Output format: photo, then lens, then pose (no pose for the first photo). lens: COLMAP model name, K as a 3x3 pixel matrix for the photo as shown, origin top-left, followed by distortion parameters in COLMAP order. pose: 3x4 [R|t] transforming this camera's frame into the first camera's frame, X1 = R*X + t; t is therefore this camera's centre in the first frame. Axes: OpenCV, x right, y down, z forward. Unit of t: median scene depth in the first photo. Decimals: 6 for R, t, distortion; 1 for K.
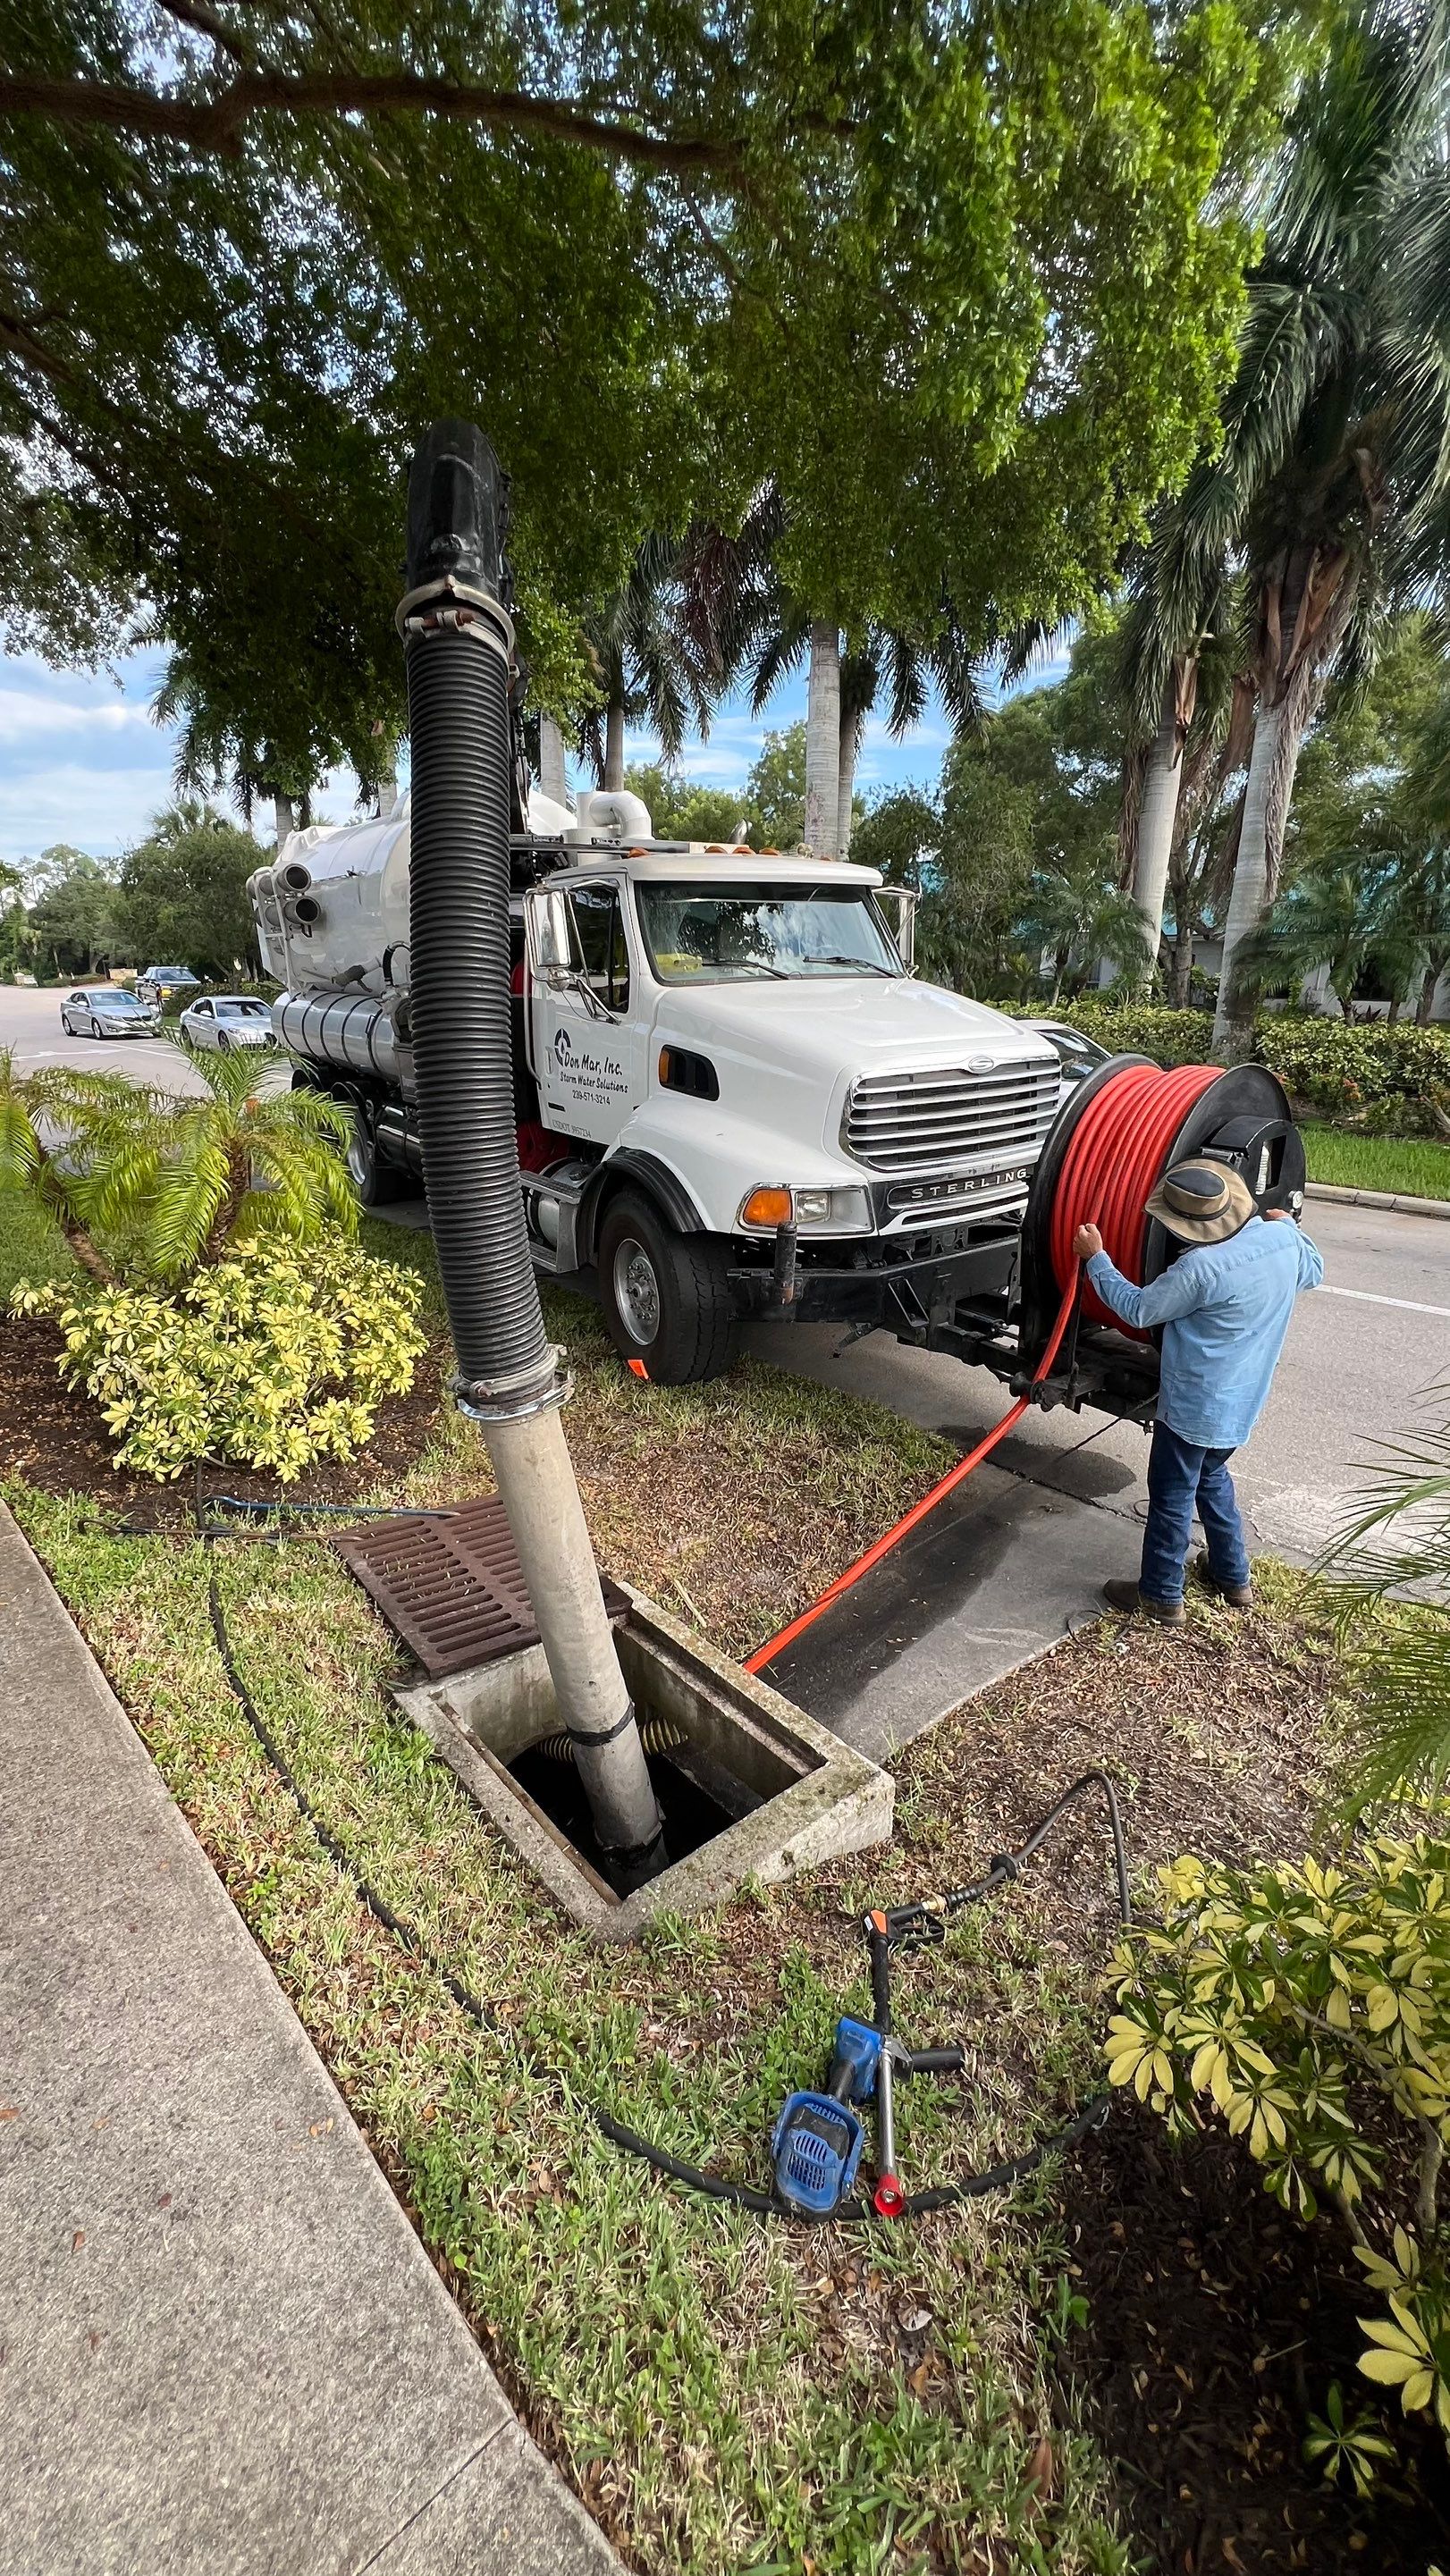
lens RADIAL K [[1028.5, 0, 731.1], [0, 1028.5, 1283.1], [0, 0, 1]] dist [-0.000948, 0.000532]
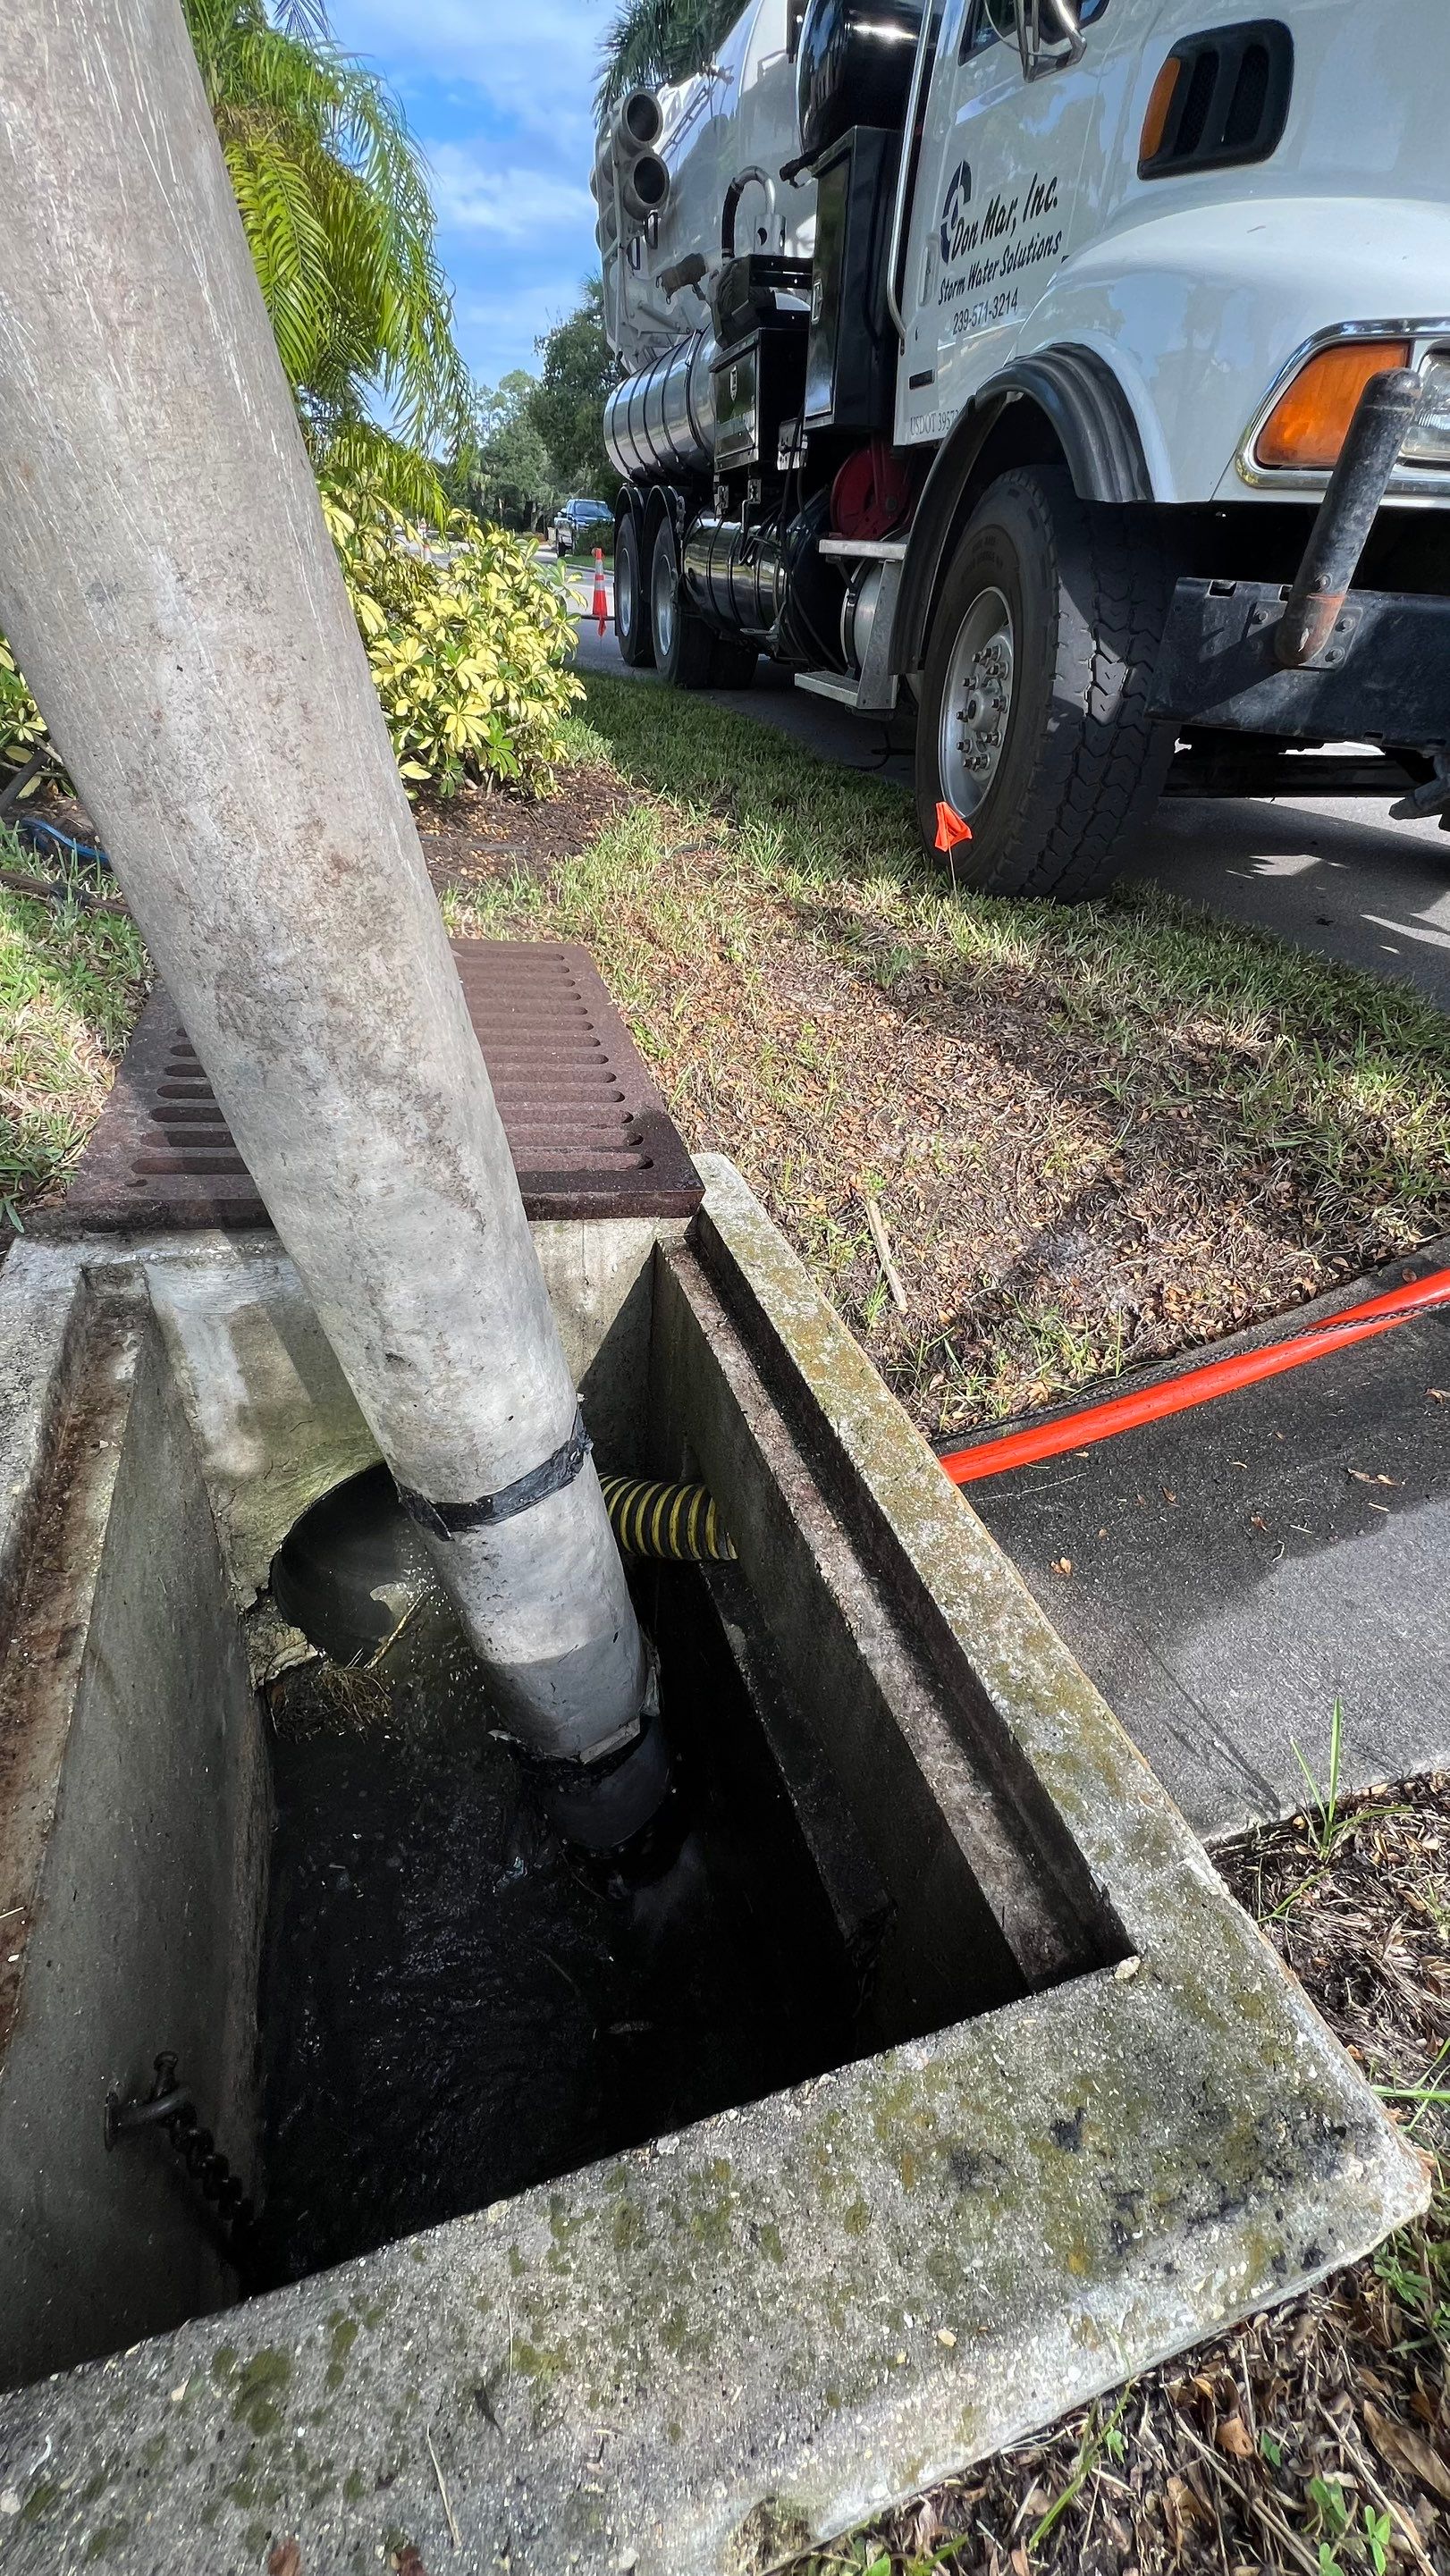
lens RADIAL K [[1028.5, 0, 731.1], [0, 1028.5, 1283.1], [0, 0, 1]] dist [-0.000948, 0.000532]
pose [[0.924034, 0.263850, -0.276665, 0.026316], [-0.167551, 0.929955, 0.327276, 0.202577], [0.343638, -0.256059, 0.903519, 0.613469]]
